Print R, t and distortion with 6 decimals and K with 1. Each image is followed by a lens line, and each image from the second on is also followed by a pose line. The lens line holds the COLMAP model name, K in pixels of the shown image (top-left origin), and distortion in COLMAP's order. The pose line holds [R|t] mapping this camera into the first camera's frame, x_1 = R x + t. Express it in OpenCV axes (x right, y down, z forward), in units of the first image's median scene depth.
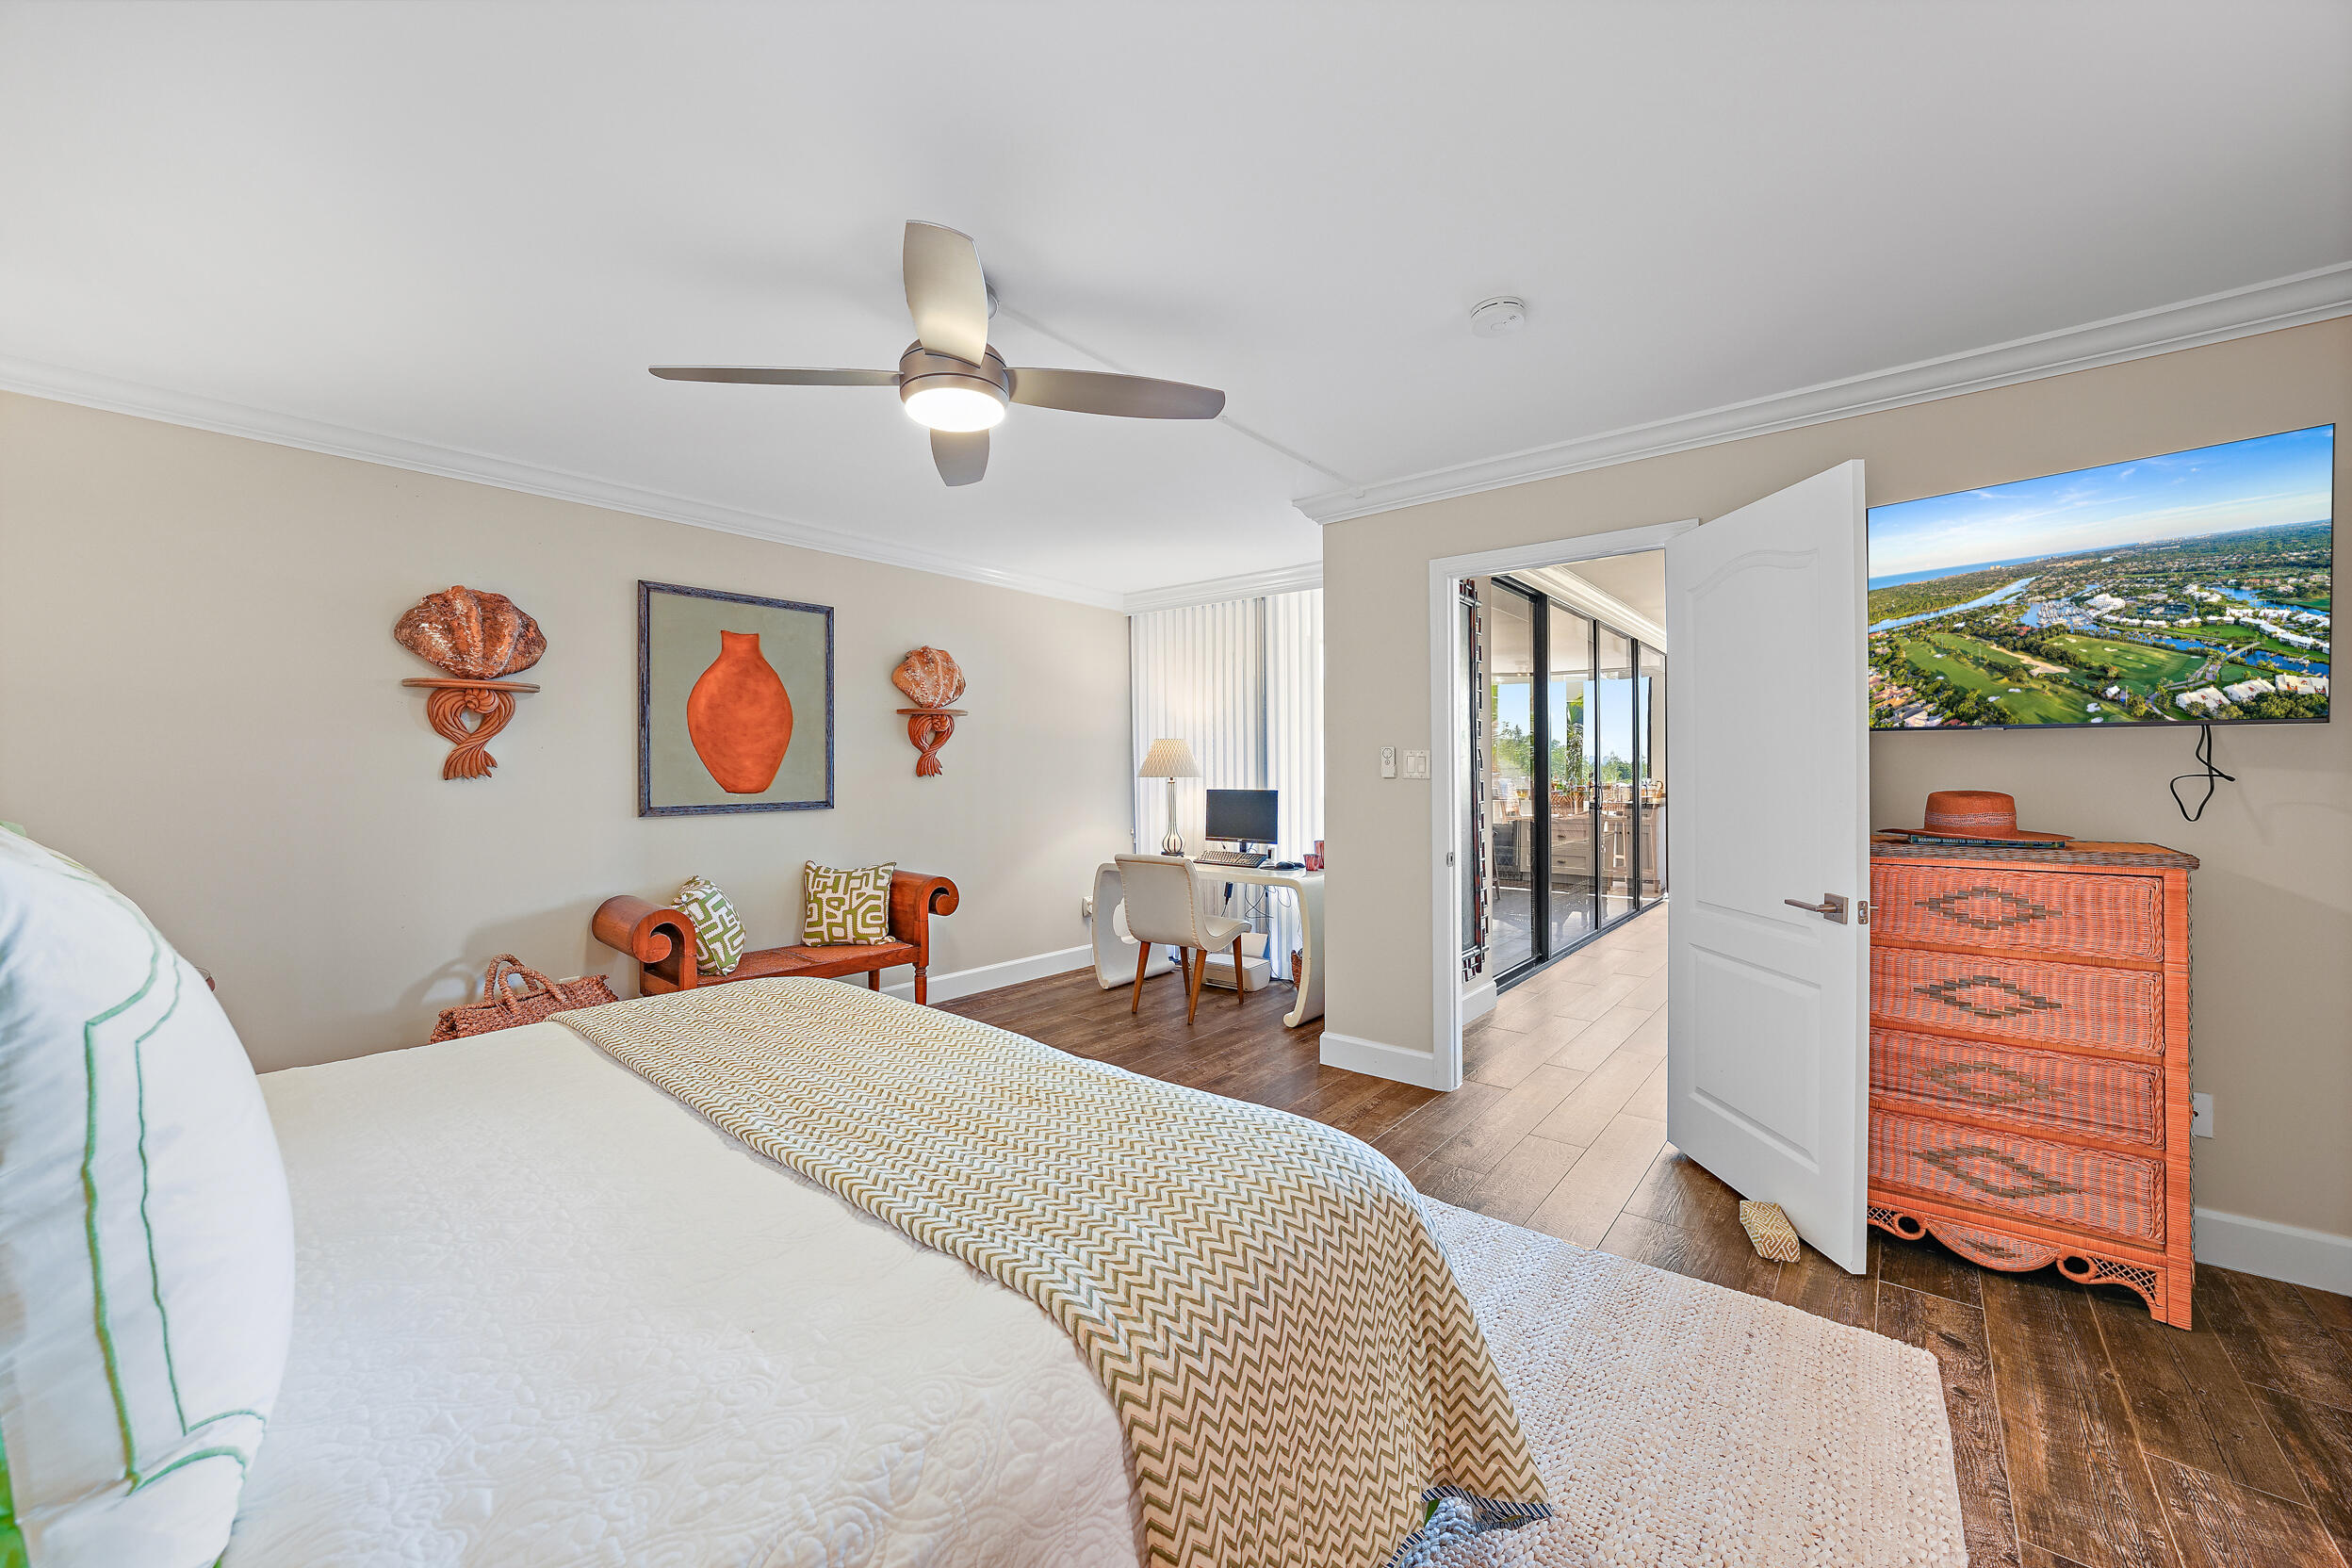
lens RADIAL K [[899.7, 0, 1180.0], [0, 899.7, 775.6], [0, 0, 1]] dist [0.001002, 0.000171]
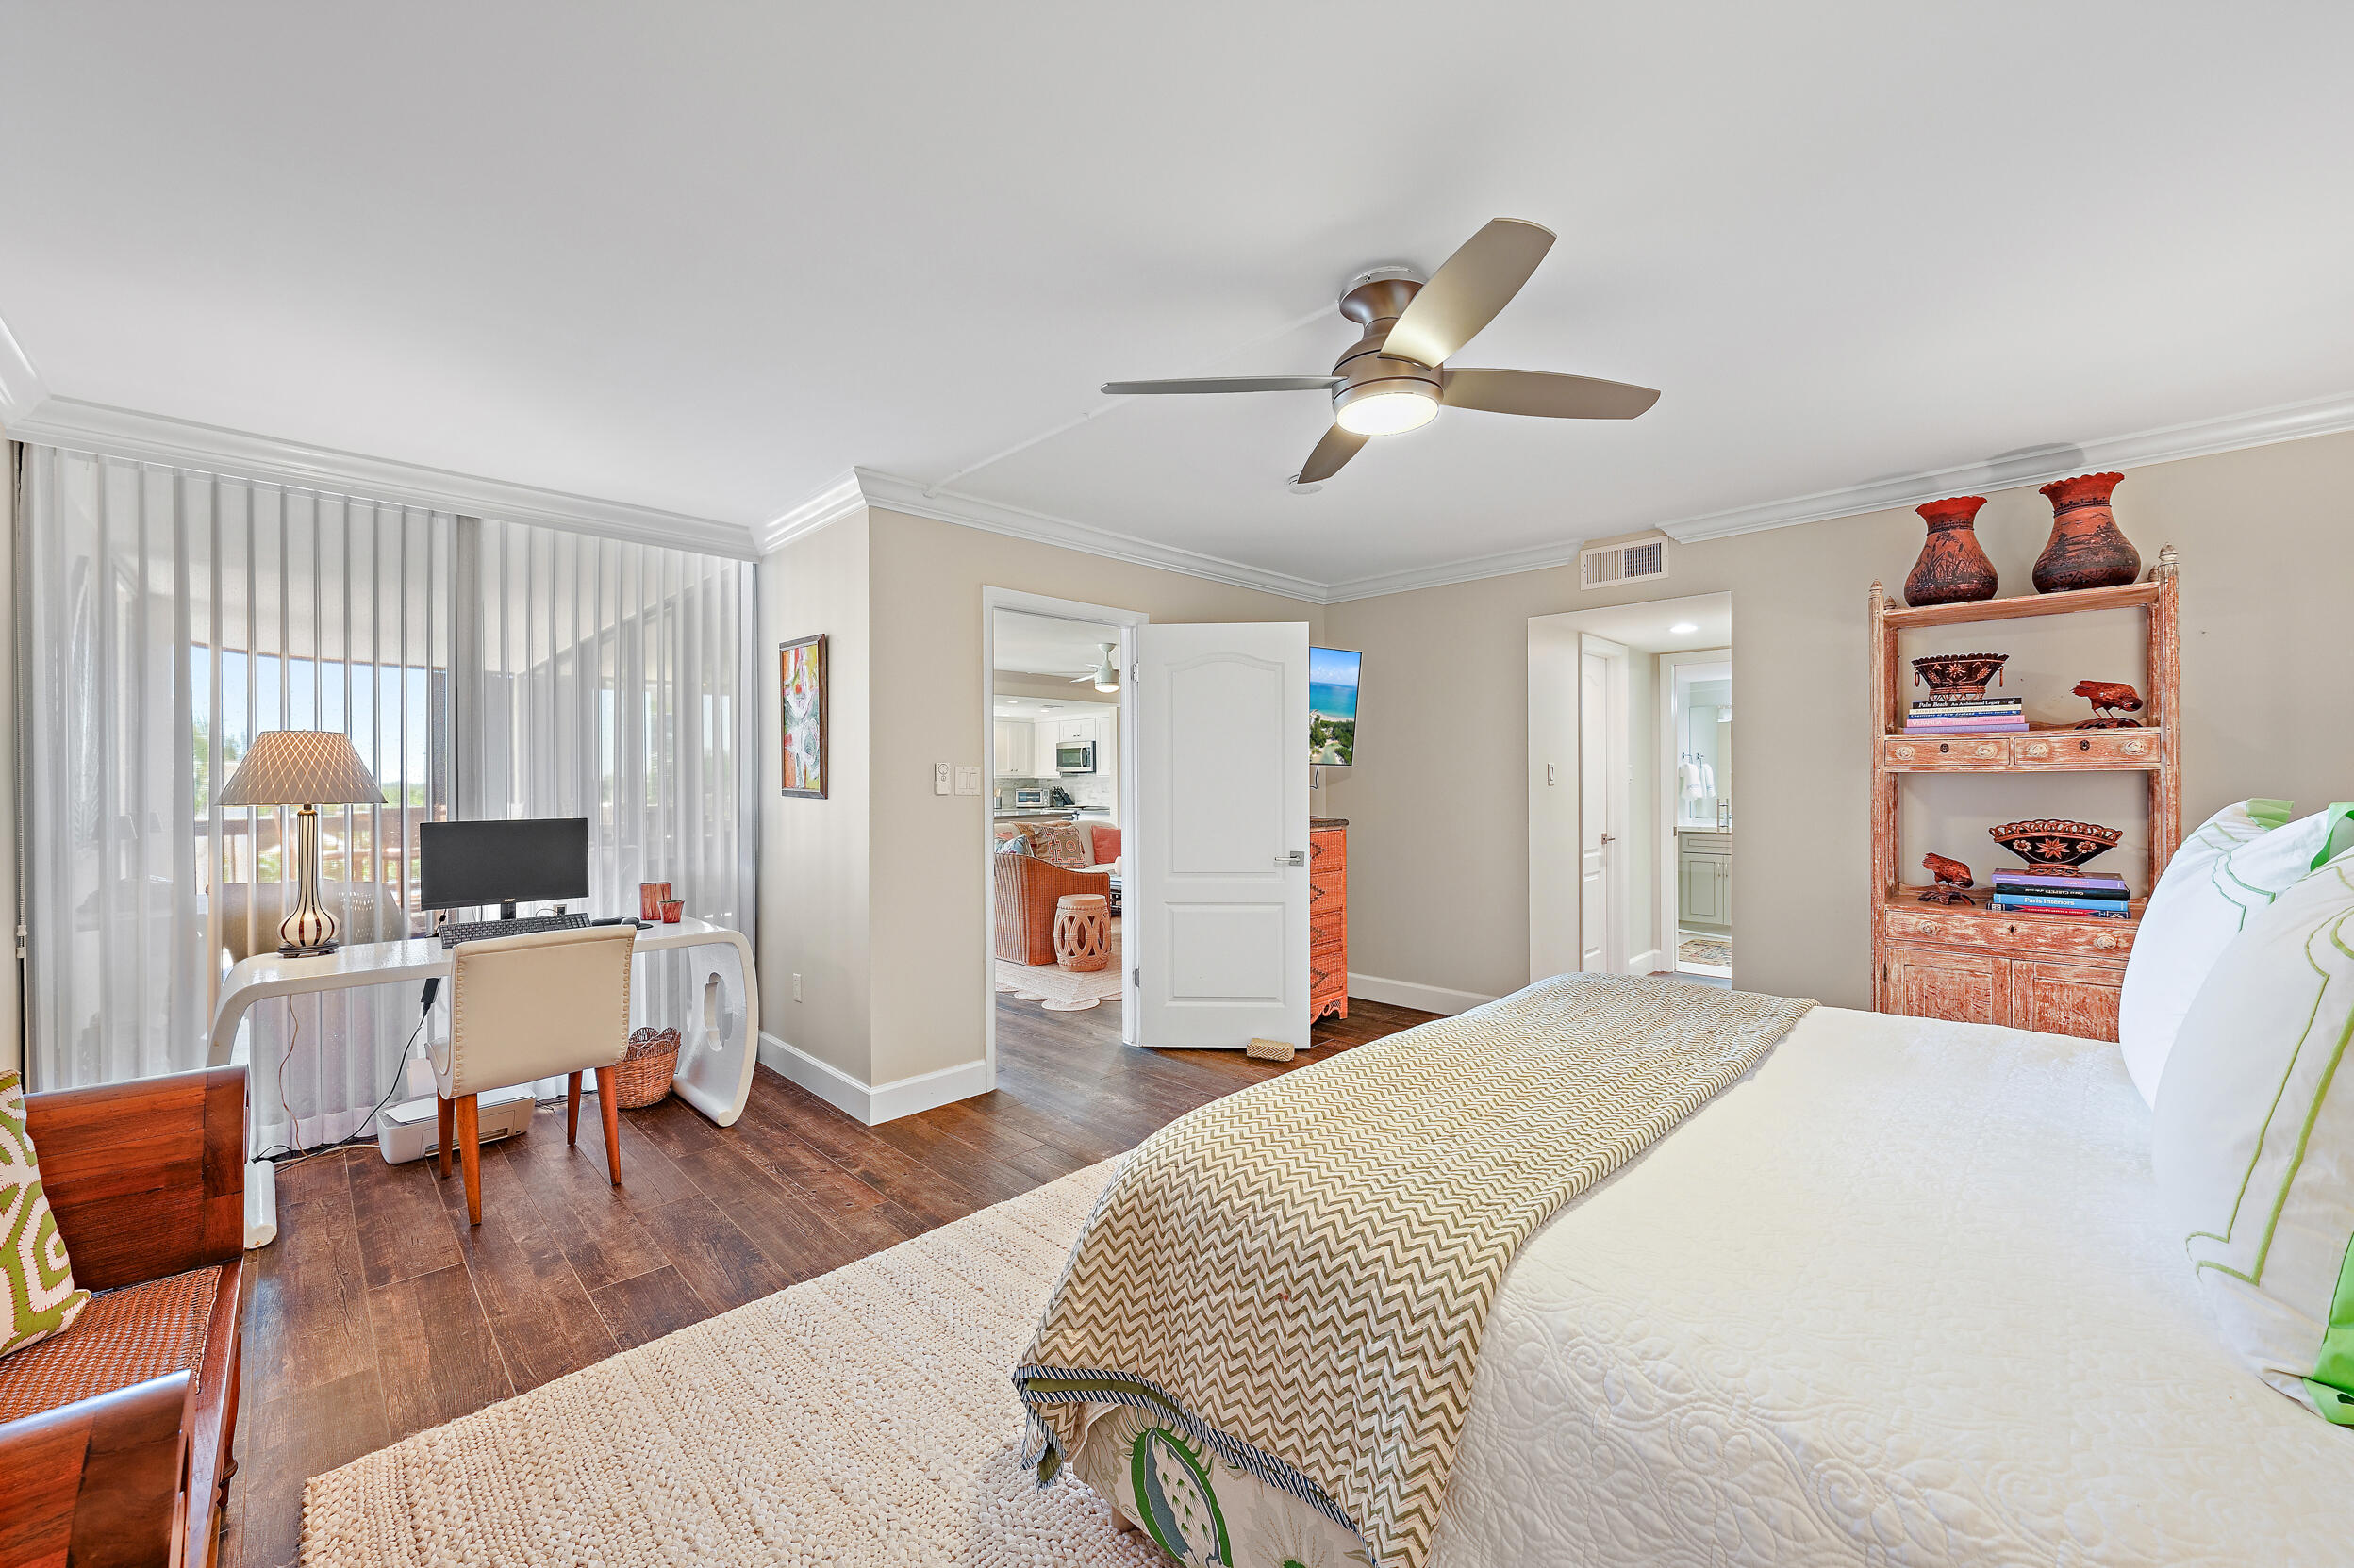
lens RADIAL K [[900.3, 0, 1167.4], [0, 900.3, 777.7], [0, 0, 1]] dist [0.001002, 0.000171]
pose [[0.113875, 0.003741, 0.993488, -0.527526], [0.010928, 0.999928, -0.005017, -0.006303], [-0.993435, 0.011428, 0.113825, 0.479301]]
